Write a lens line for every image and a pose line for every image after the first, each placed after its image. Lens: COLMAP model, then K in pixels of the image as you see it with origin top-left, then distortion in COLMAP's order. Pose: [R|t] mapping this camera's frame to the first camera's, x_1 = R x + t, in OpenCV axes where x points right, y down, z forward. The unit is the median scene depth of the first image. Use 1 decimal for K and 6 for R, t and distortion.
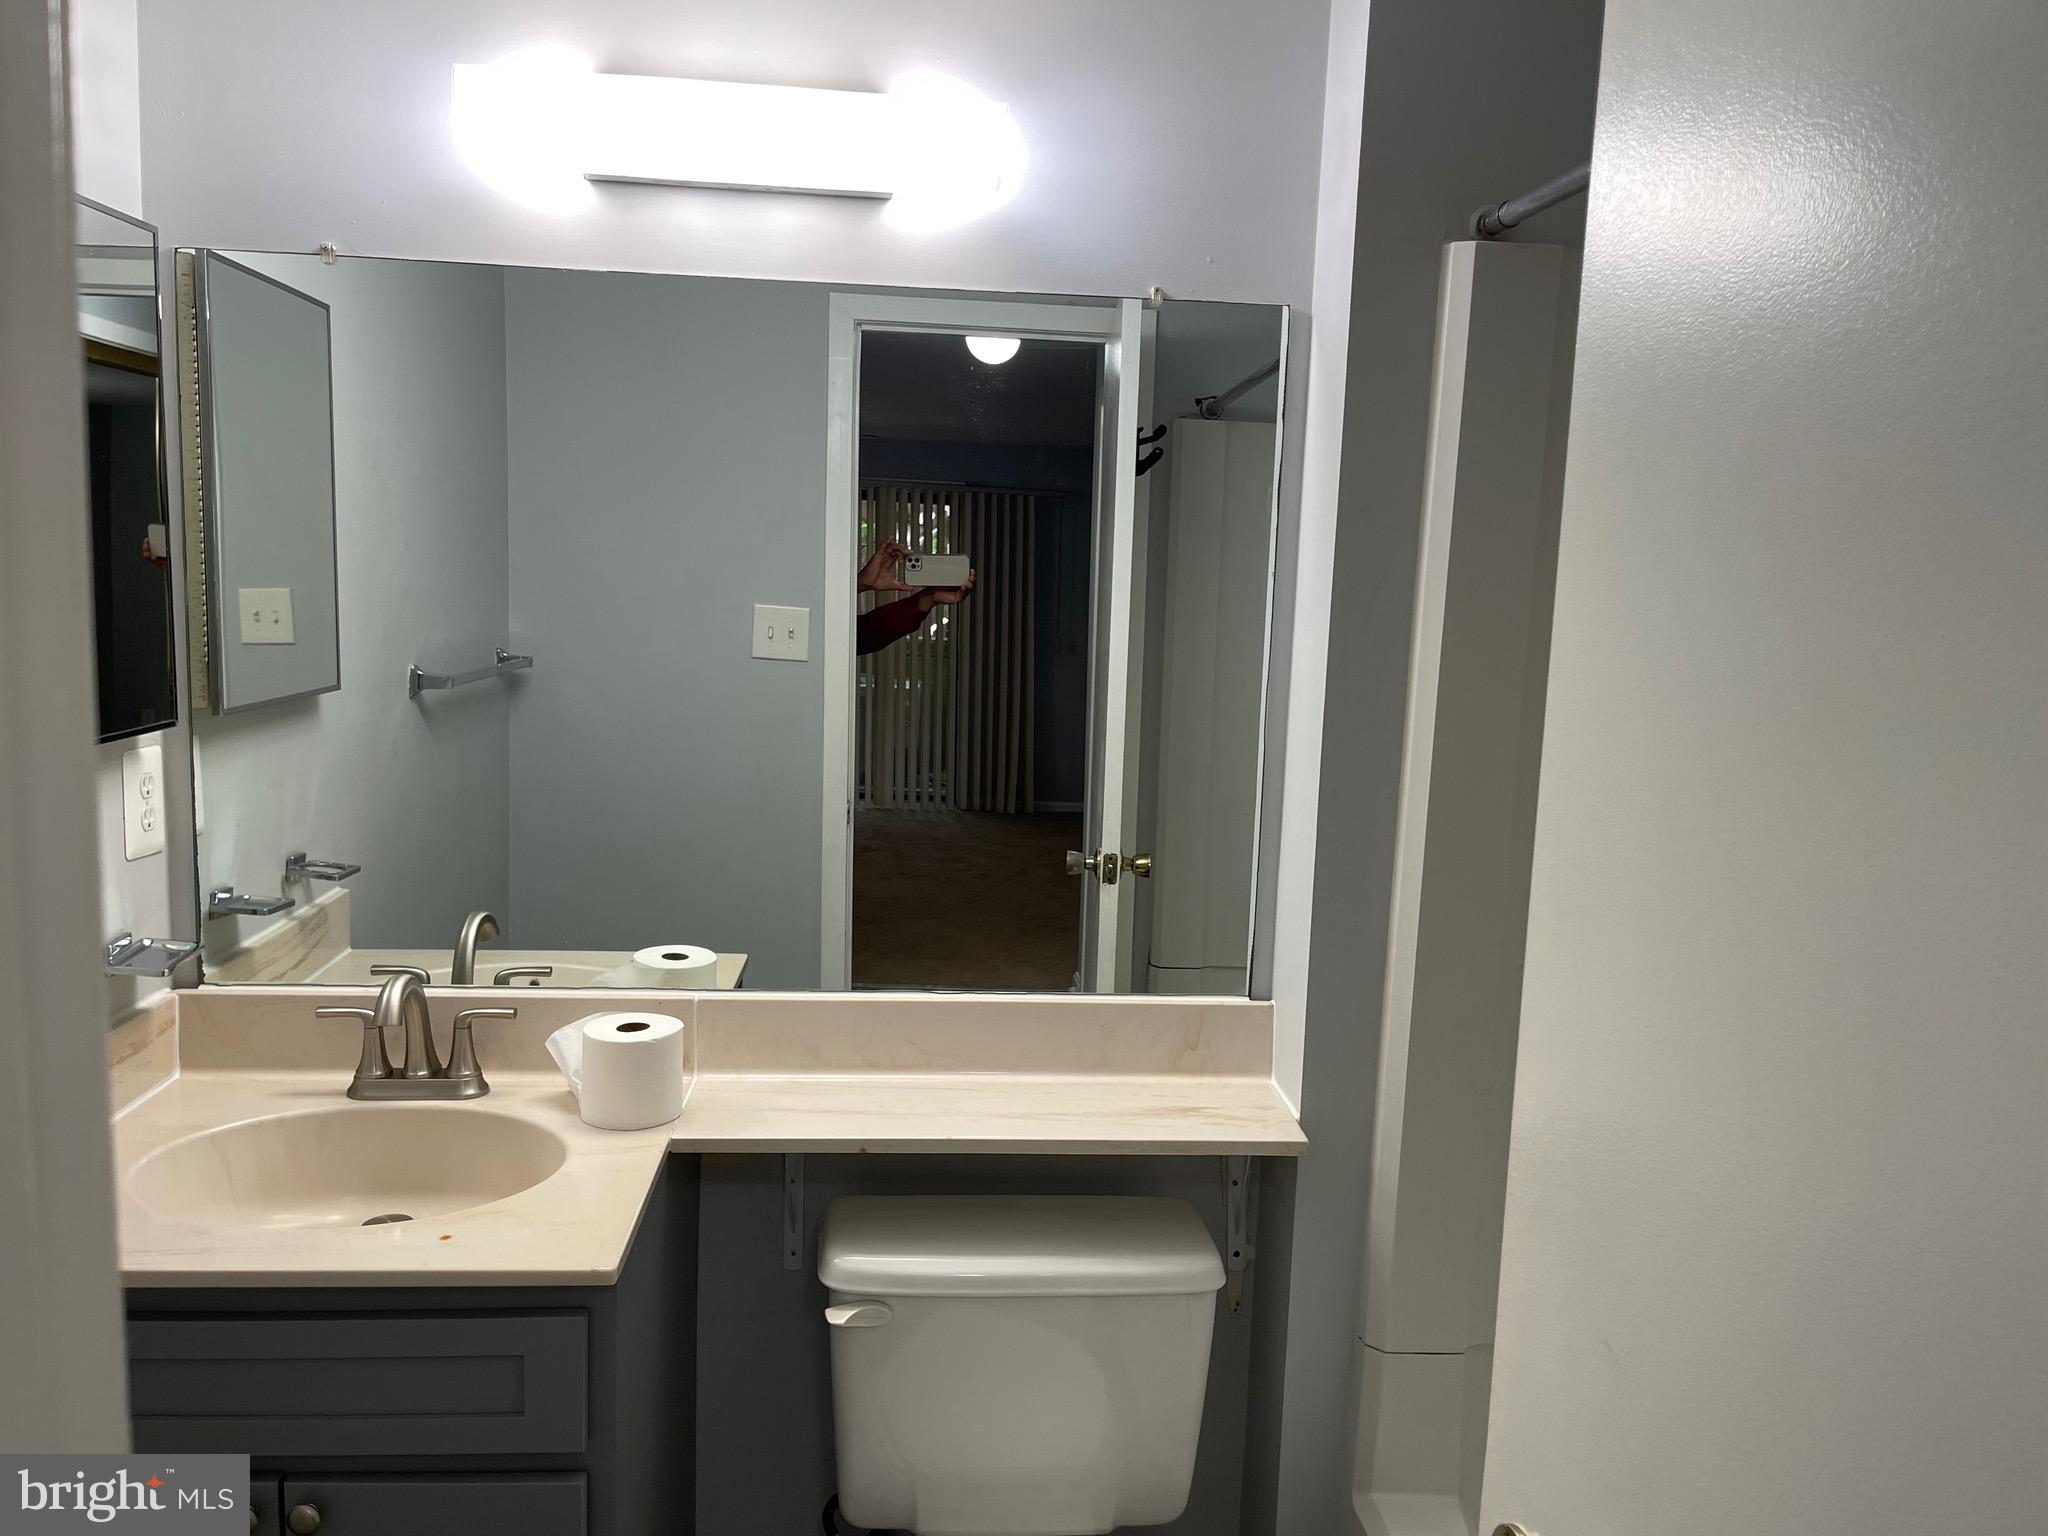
lens RADIAL K [[1541.0, 0, 1026.0], [0, 1541.0, 764.7], [0, 0, 1]] dist [0.028566, -0.021520]
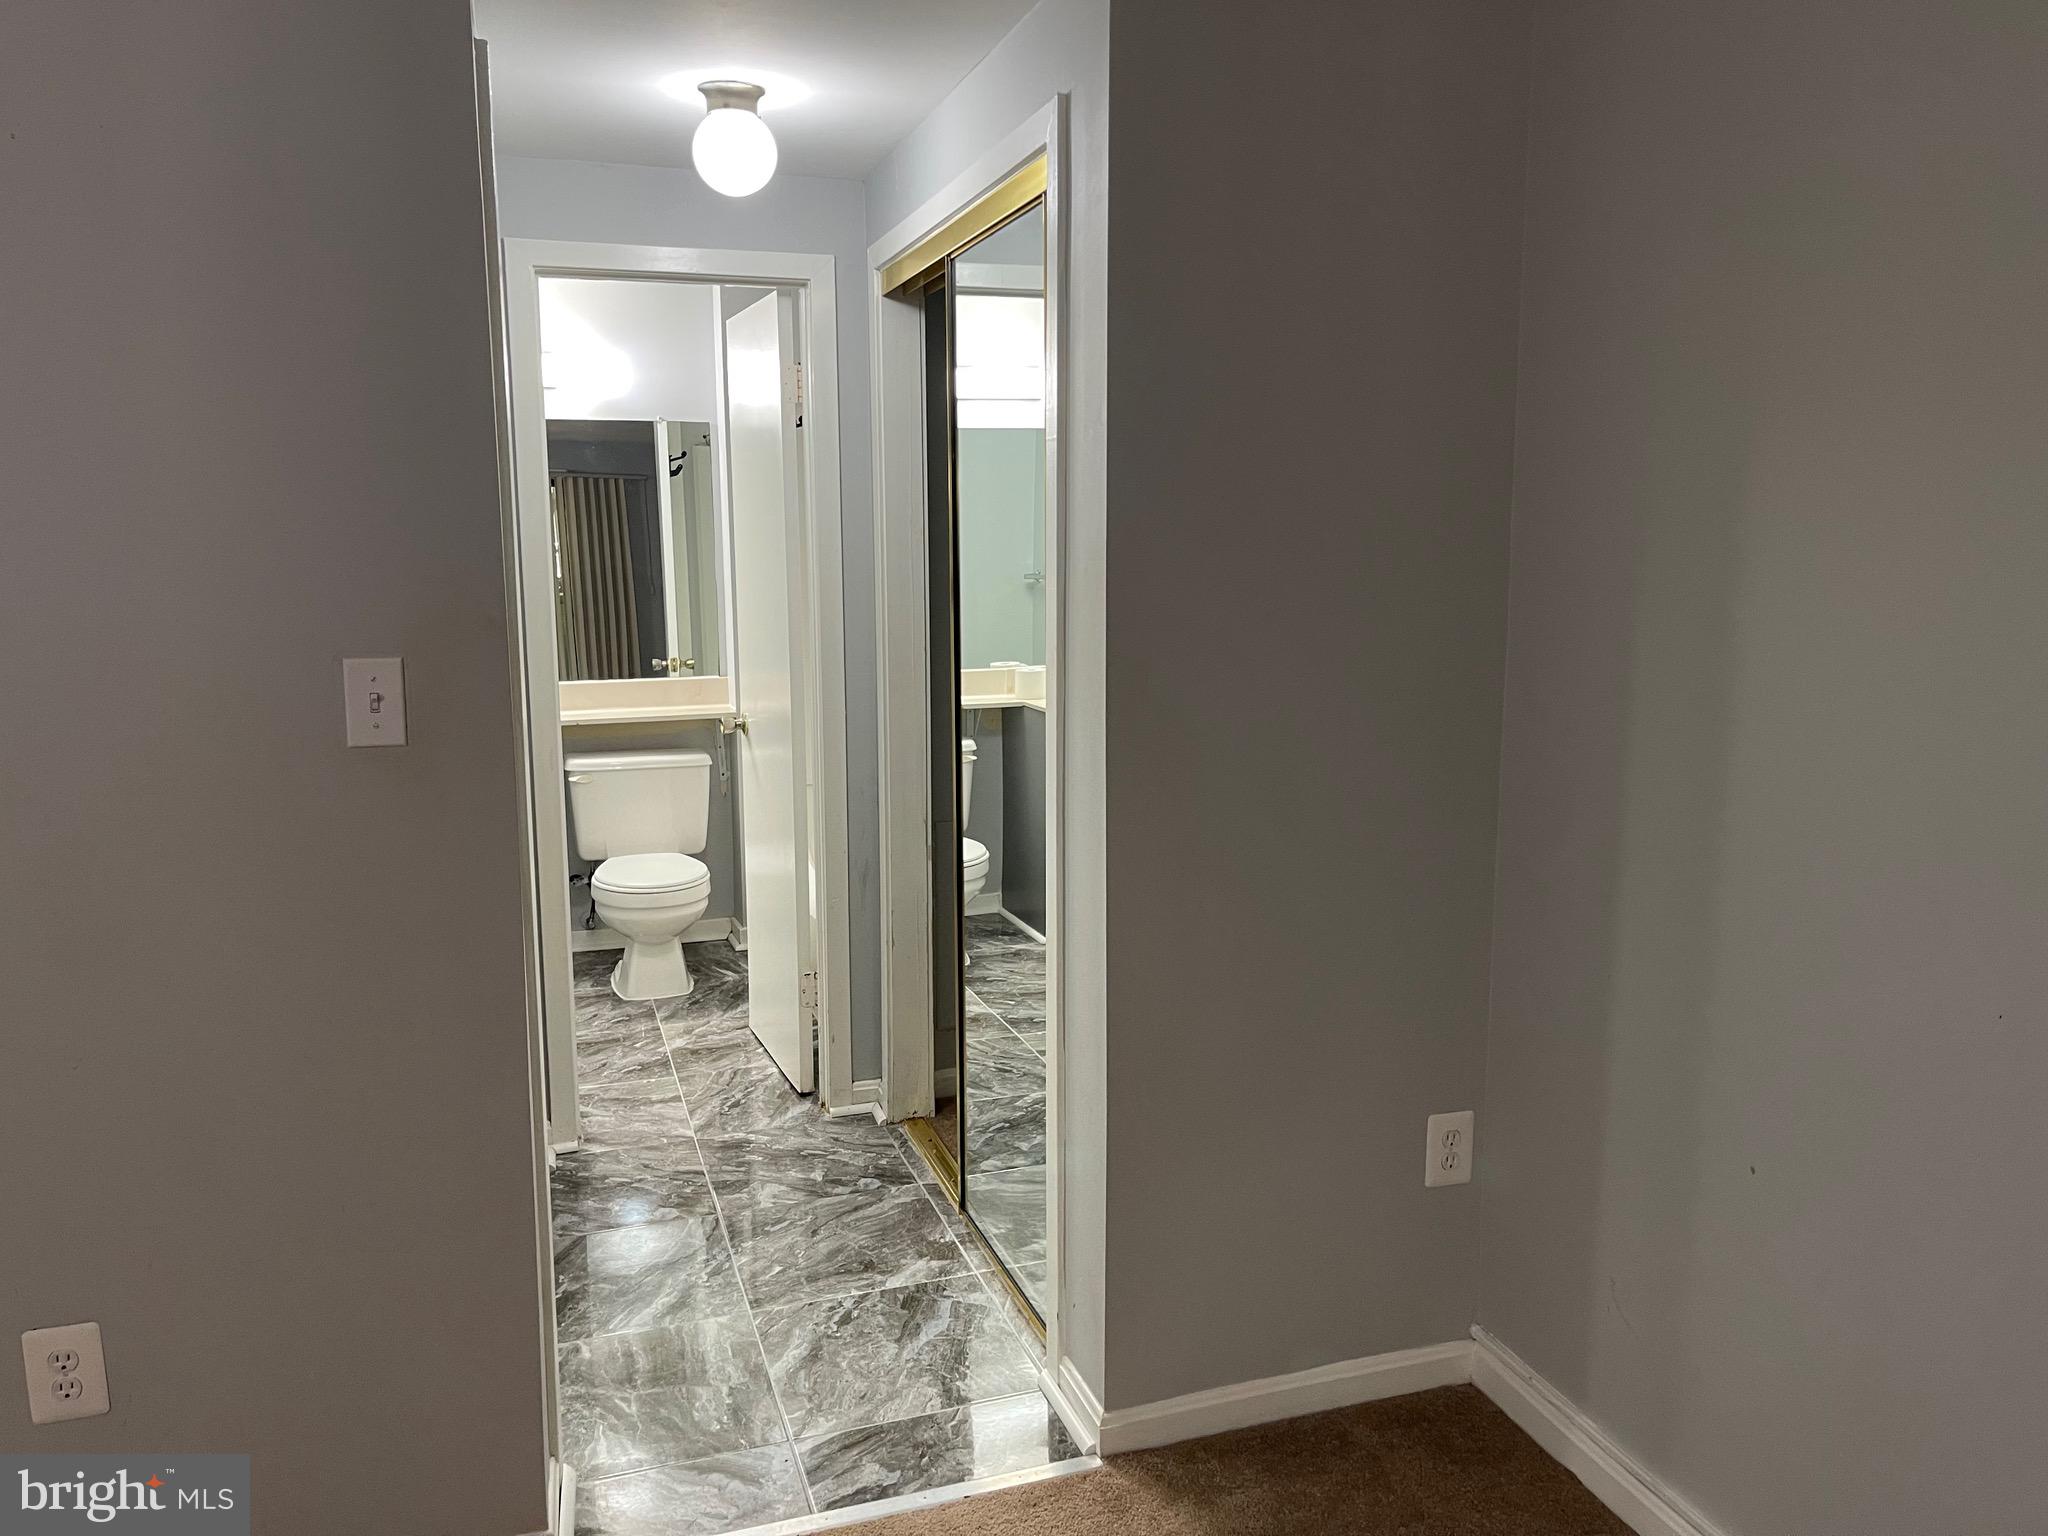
lens RADIAL K [[1541.0, 0, 1024.5], [0, 1541.0, 761.9], [0, 0, 1]] dist [0.028566, -0.021520]
pose [[0.967237, -0.067283, 0.244797, -0.006943], [0.063558, 0.997711, 0.023094, 0.177515], [-0.245790, -0.006779, 0.969299, -1.123740]]
